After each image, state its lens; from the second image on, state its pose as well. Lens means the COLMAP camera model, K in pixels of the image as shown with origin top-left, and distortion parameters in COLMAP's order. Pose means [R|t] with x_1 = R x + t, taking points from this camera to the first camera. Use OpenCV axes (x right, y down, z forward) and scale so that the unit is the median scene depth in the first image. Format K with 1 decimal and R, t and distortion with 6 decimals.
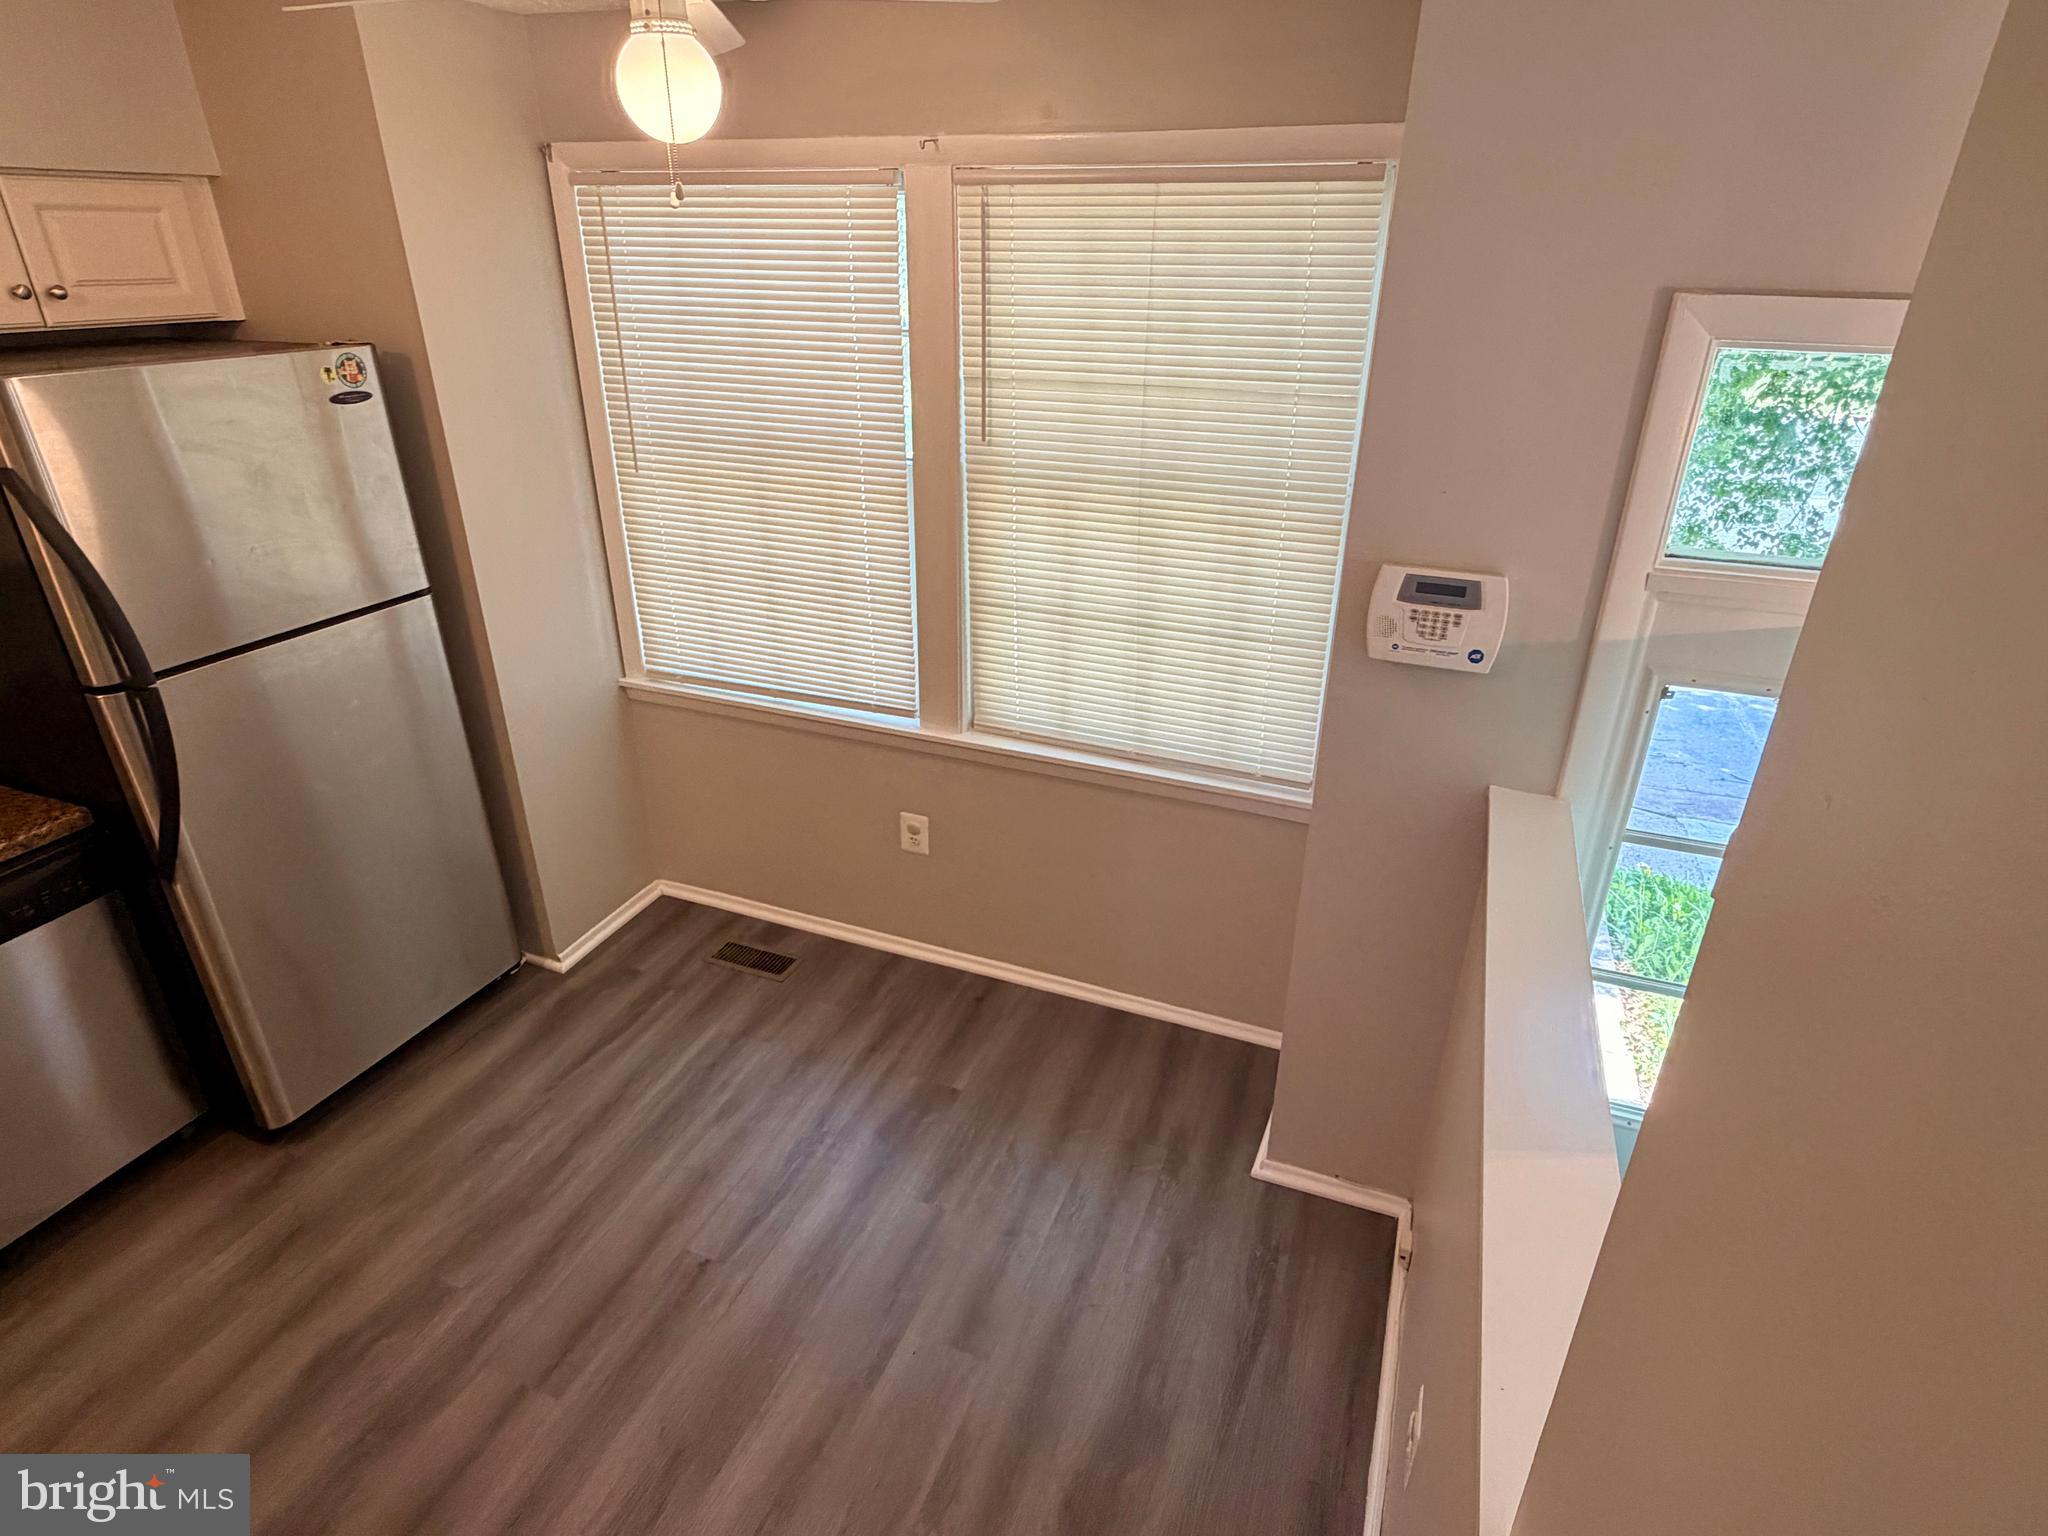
lens RADIAL K [[1105.4, 0, 1013.1], [0, 1105.4, 775.9], [0, 0, 1]] dist [-0.004658, 0.003131]
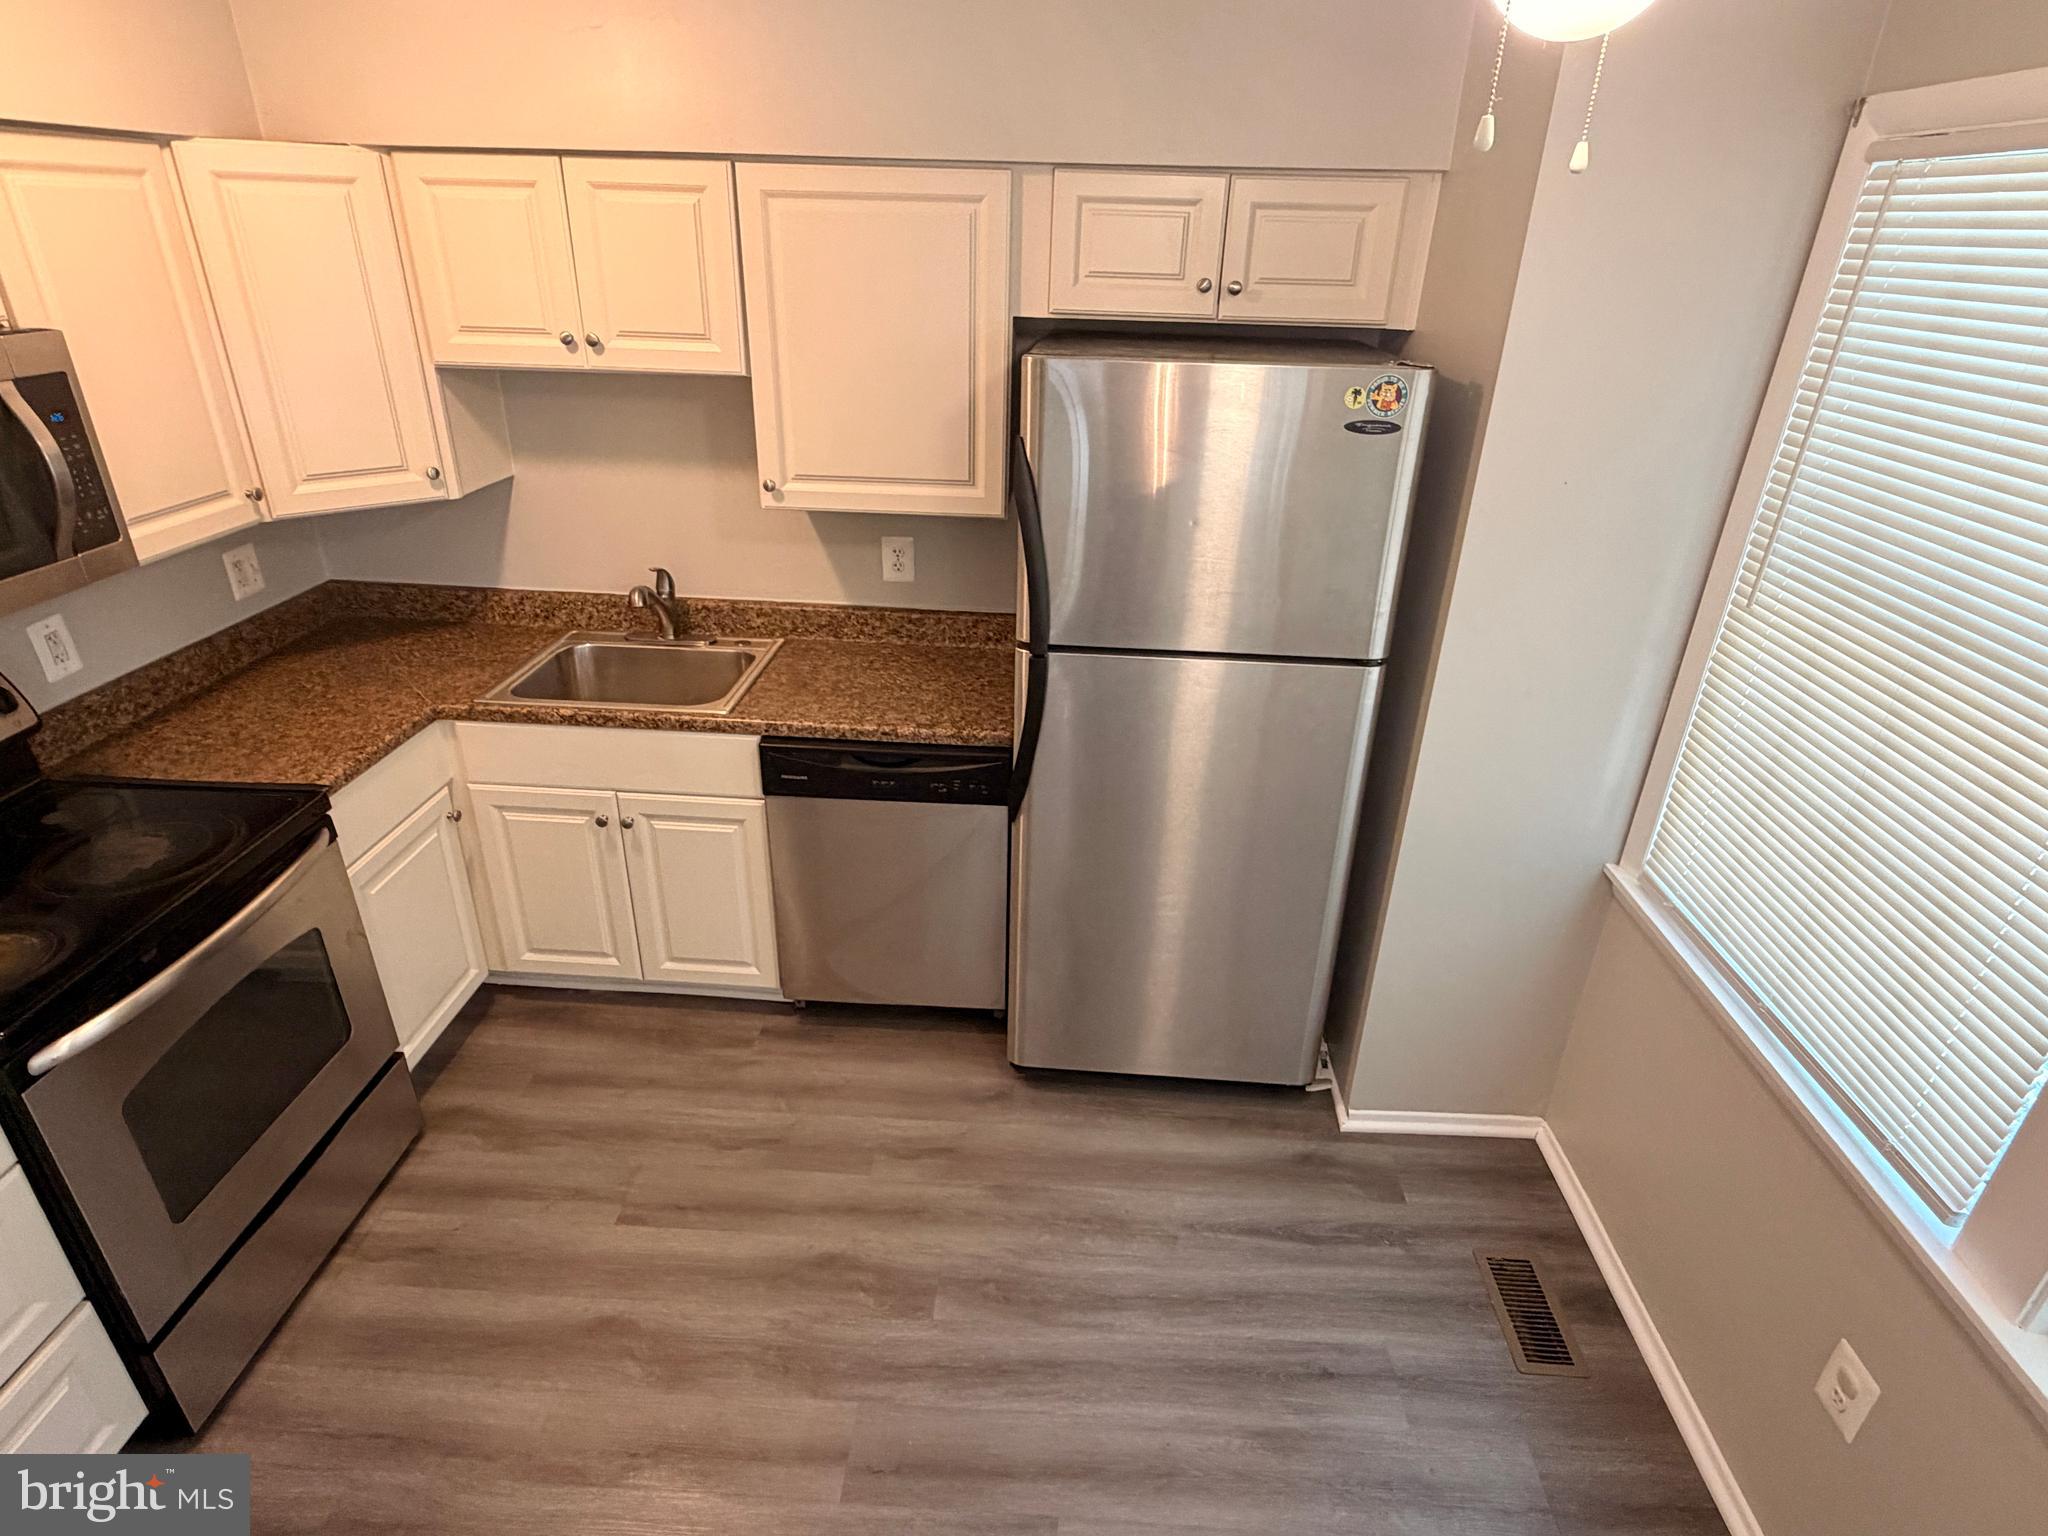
lens RADIAL K [[1105.4, 0, 1024.0], [0, 1105.4, 769.3], [0, 0, 1]] dist [-0.004658, 0.003131]
pose [[0.325508, 0.416244, -0.848991, 0.125927], [-0.430163, 0.864782, 0.259059, -0.204347], [0.842024, 0.280879, 0.460546, 0.427036]]
